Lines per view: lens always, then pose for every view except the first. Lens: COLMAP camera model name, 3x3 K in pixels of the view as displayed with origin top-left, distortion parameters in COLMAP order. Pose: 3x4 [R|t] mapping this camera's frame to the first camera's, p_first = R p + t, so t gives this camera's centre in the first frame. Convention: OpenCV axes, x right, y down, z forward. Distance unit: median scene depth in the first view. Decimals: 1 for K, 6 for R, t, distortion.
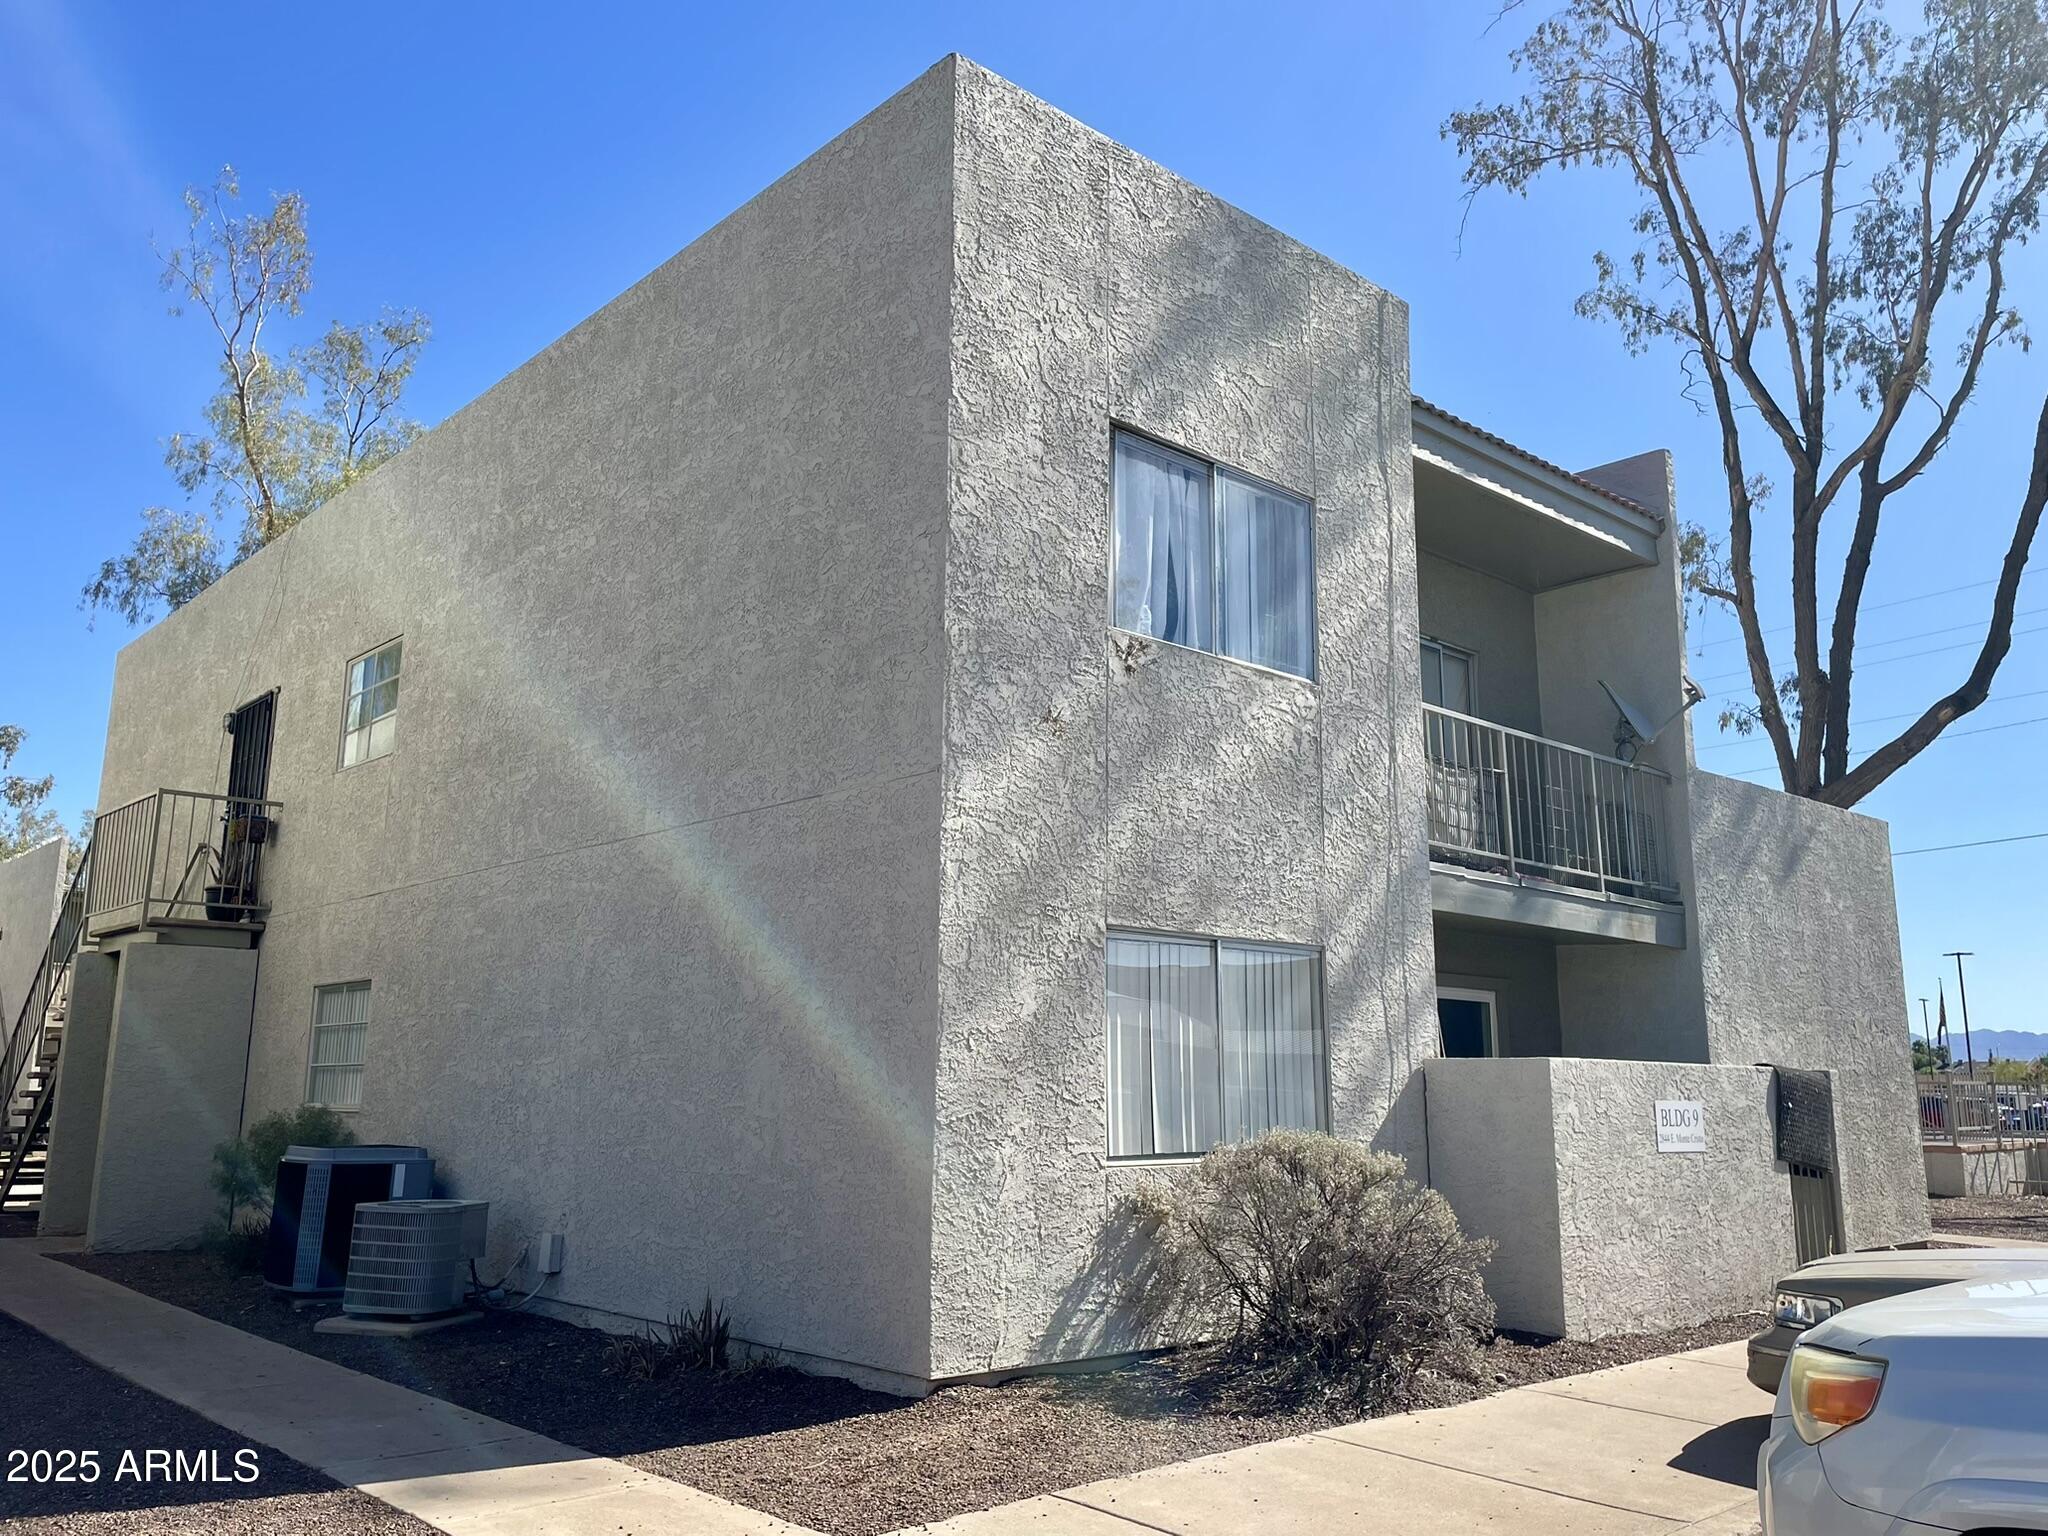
lens RADIAL K [[1590.2, 0, 1023.2], [0, 1590.2, 775.6], [0, 0, 1]] dist [0.084201, -0.000189]
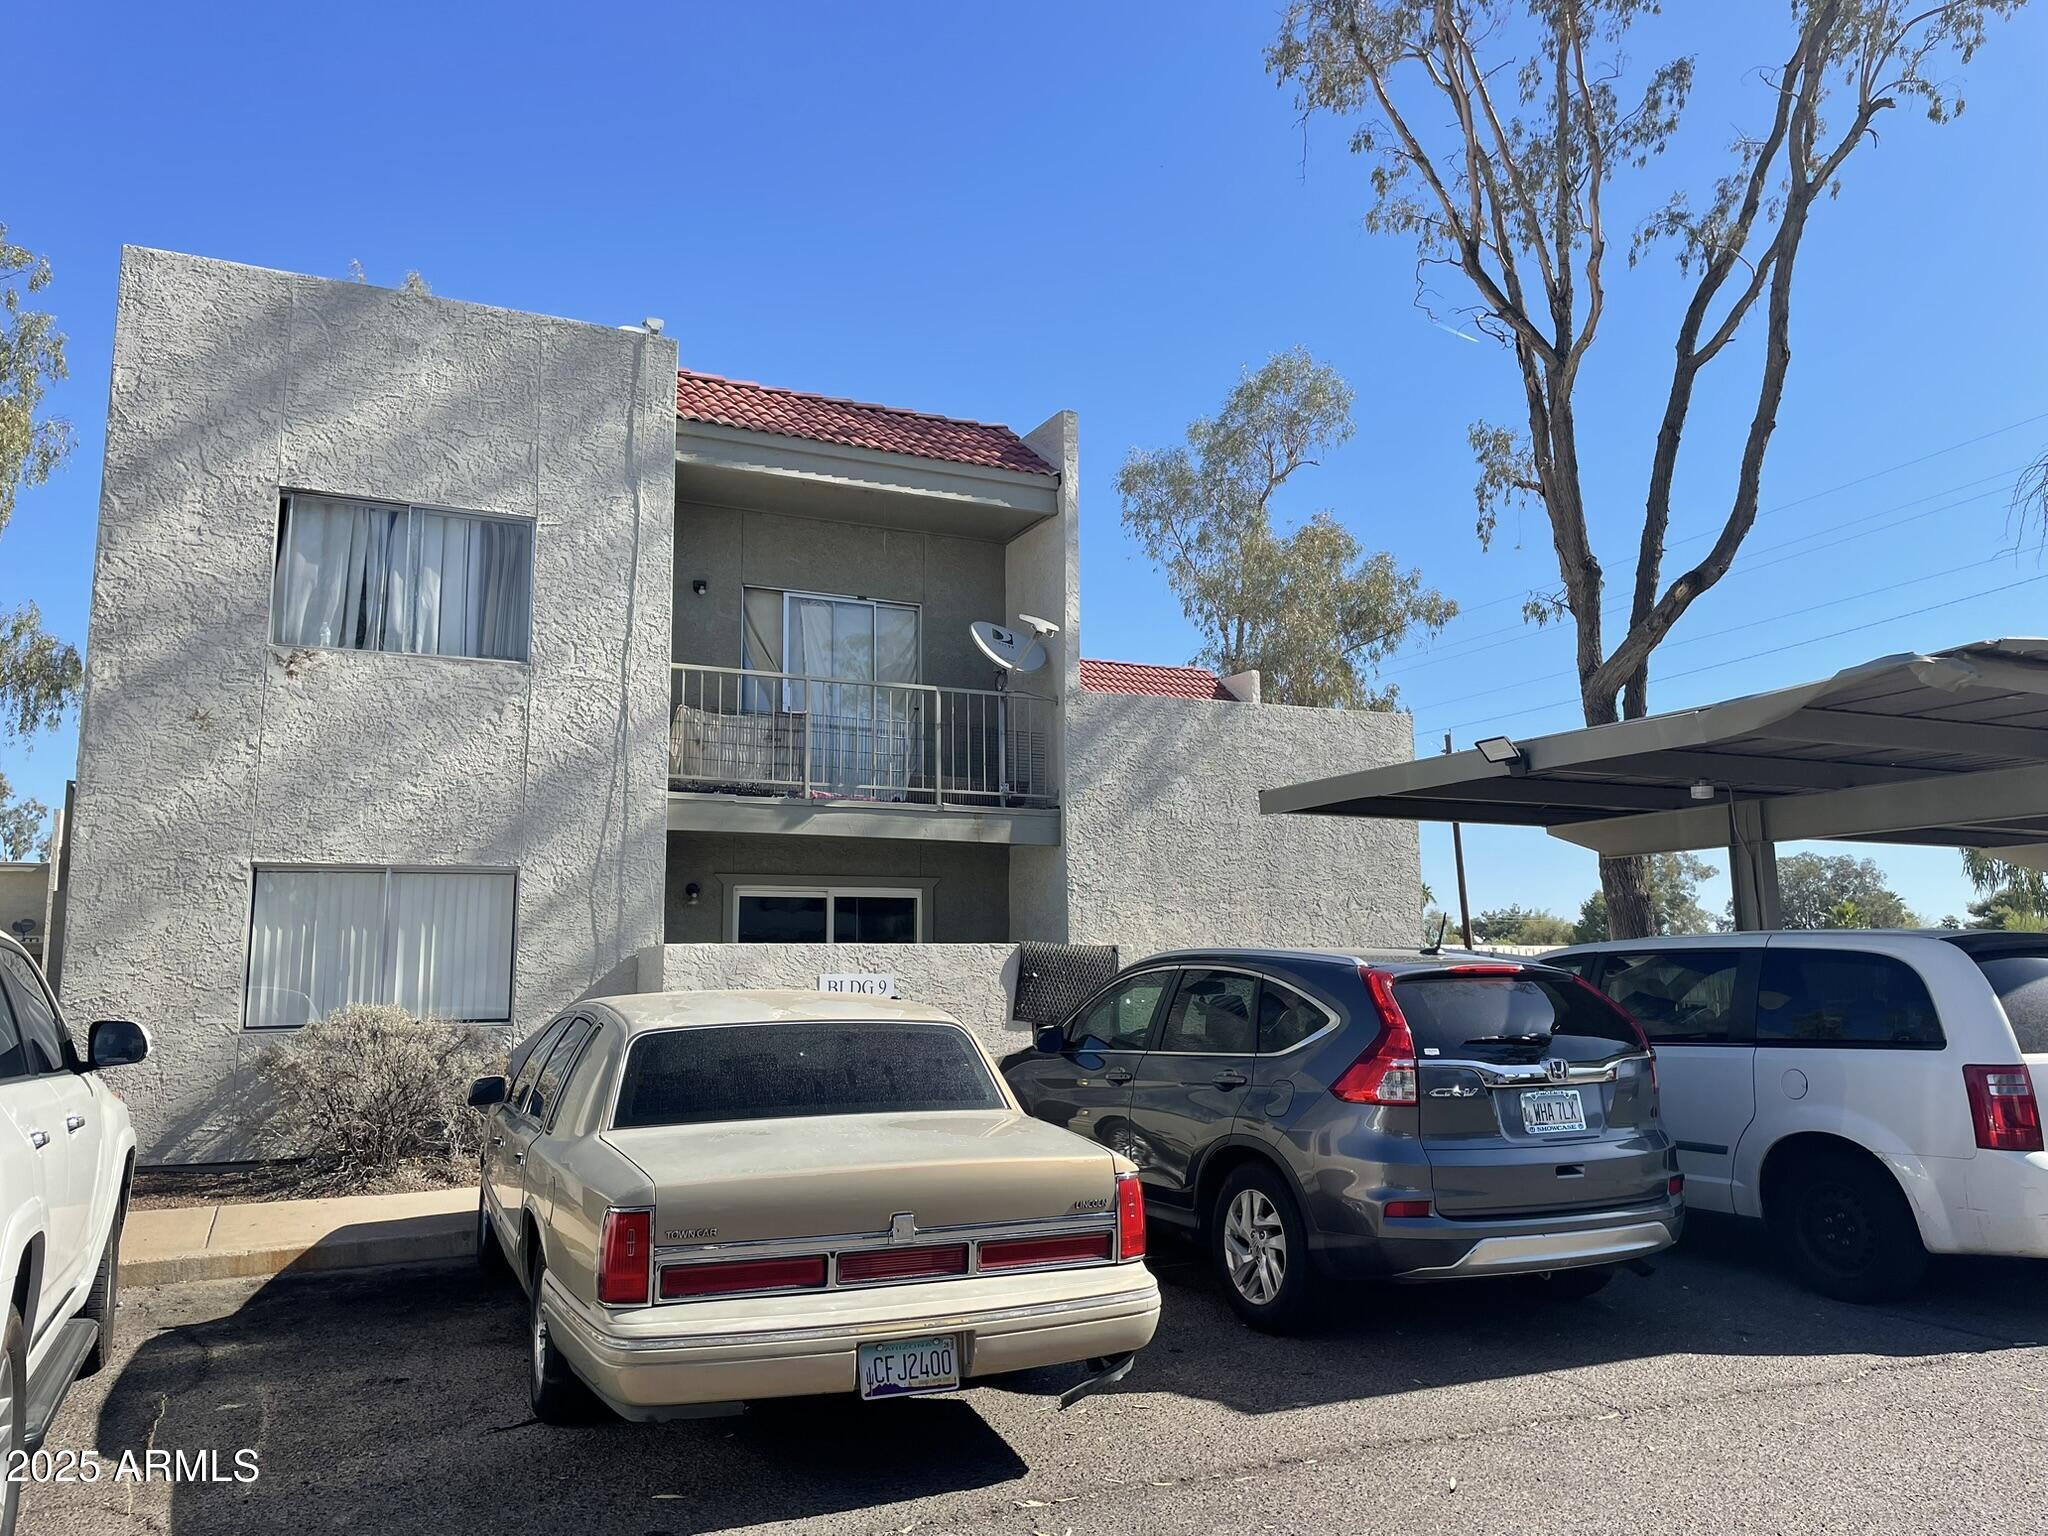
lens RADIAL K [[1538.7, 0, 1024.0], [0, 1538.7, 768.0], [0, 0, 1]] dist [0.103571, -0.120670]
pose [[0.957225, -0.060820, -0.282881, 1.031460], [0.074731, 0.996455, 0.038638, 0.008699], [0.279529, -0.058125, 0.958376, -0.108938]]
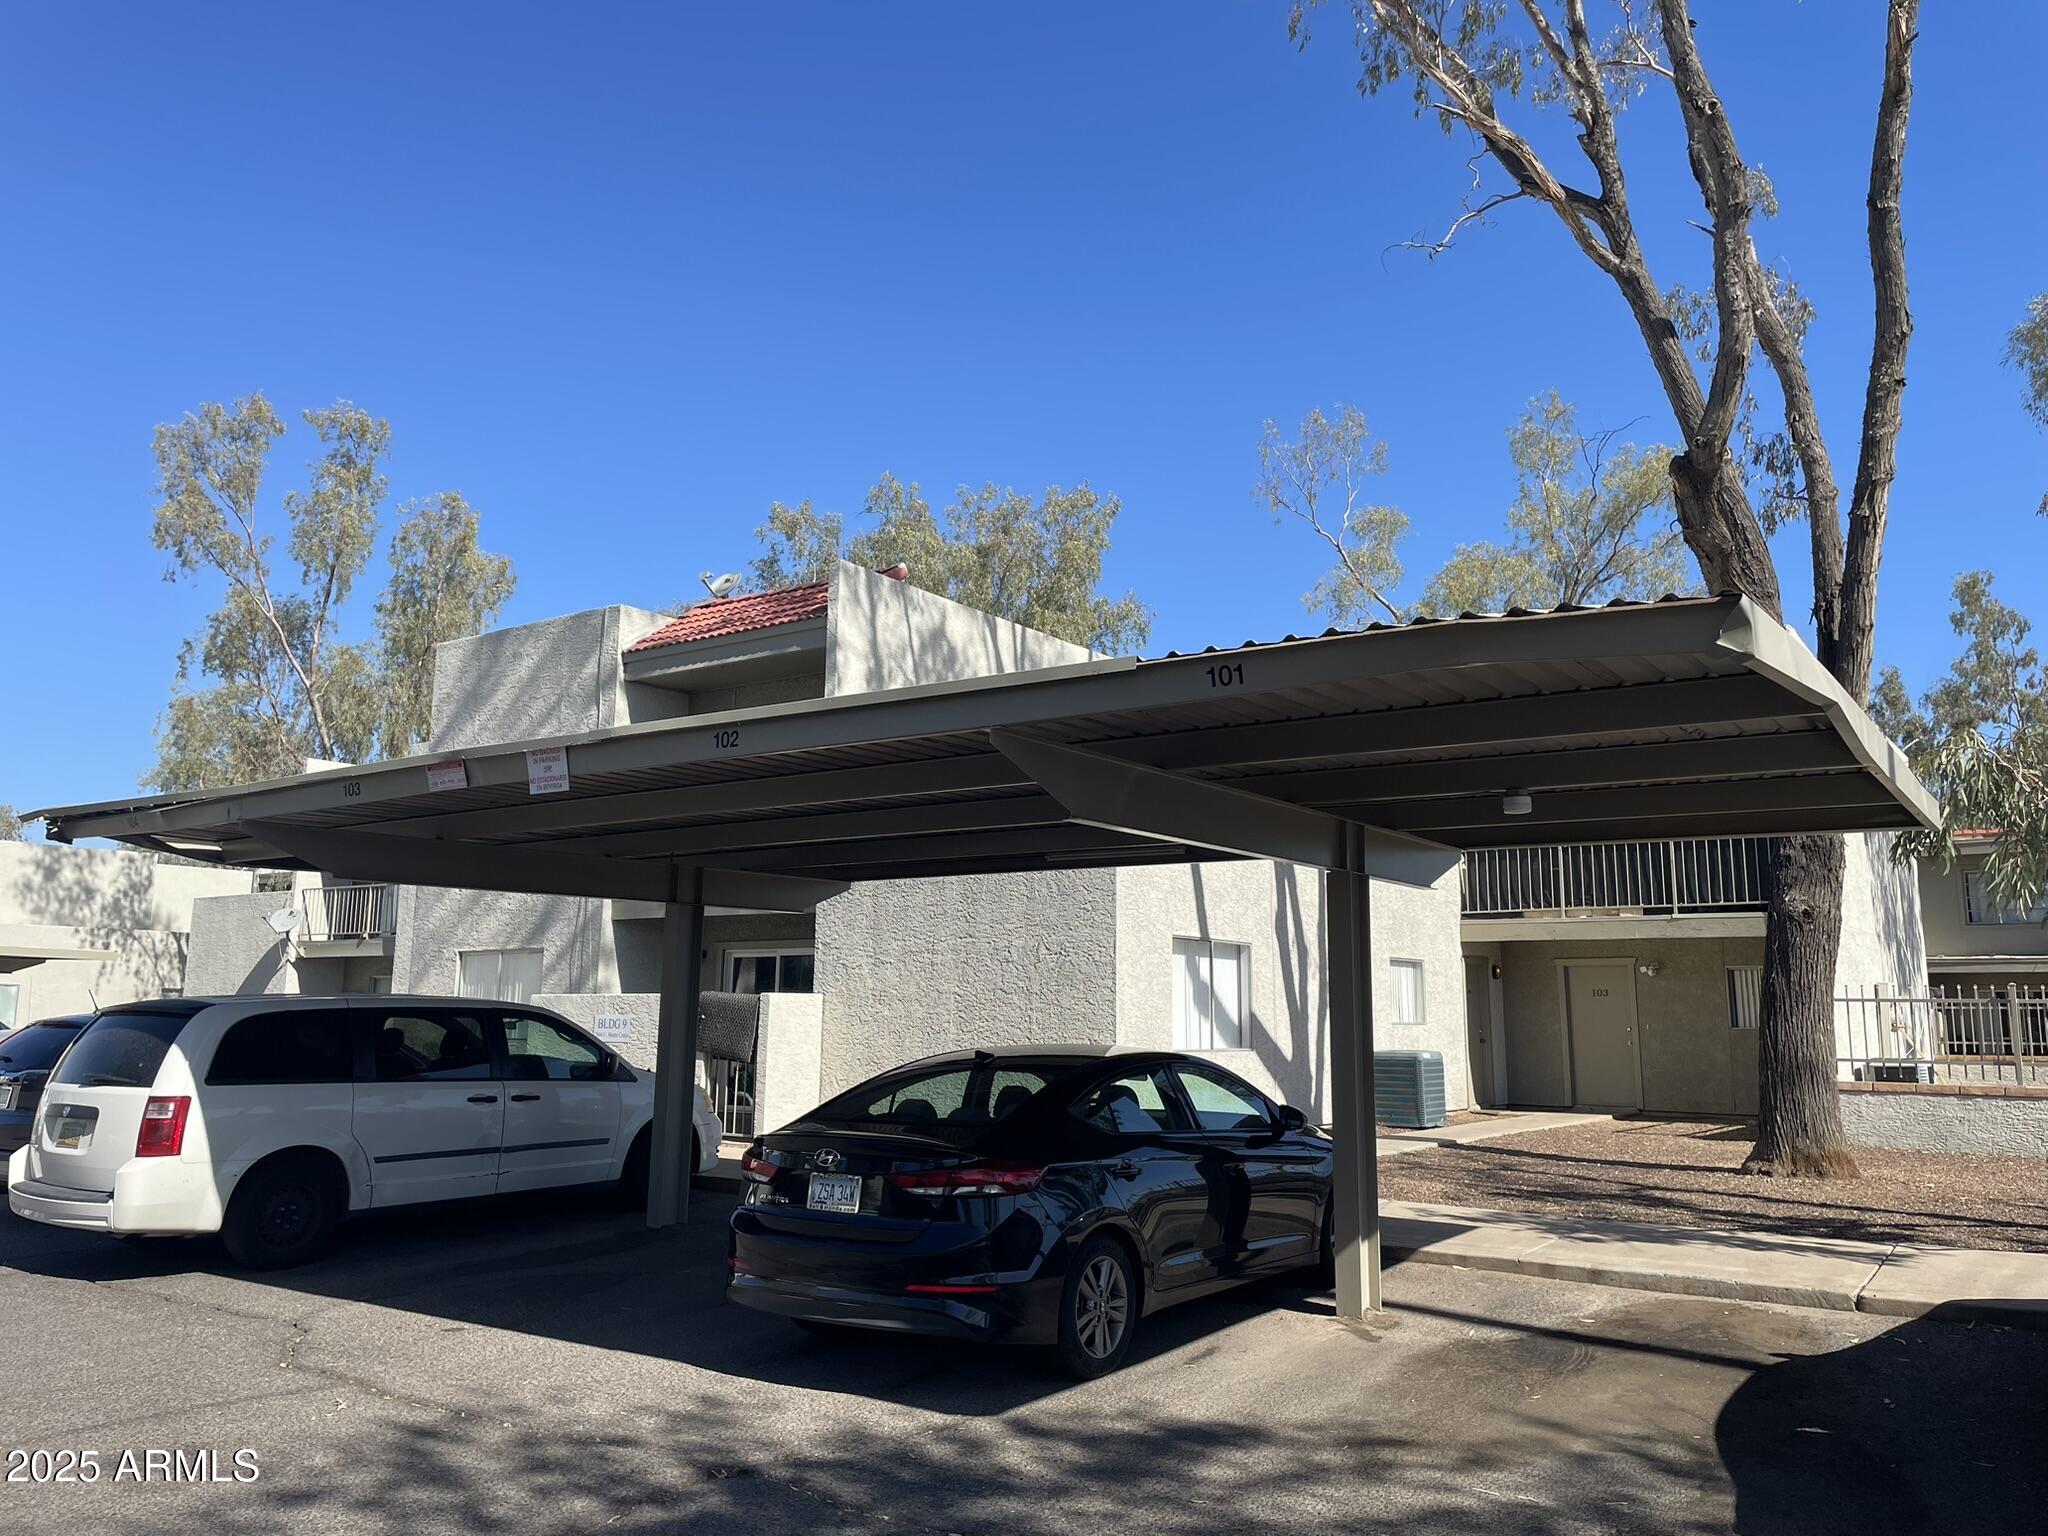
lens RADIAL K [[1538.7, 0, 1024.0], [0, 1538.7, 768.0], [0, 0, 1]] dist [0.103571, -0.120670]
pose [[0.228297, -0.166241, -0.959294, 2.658238], [0.176616, 0.976038, -0.127111, 0.279310], [0.957438, -0.140408, 0.252188, 1.236997]]
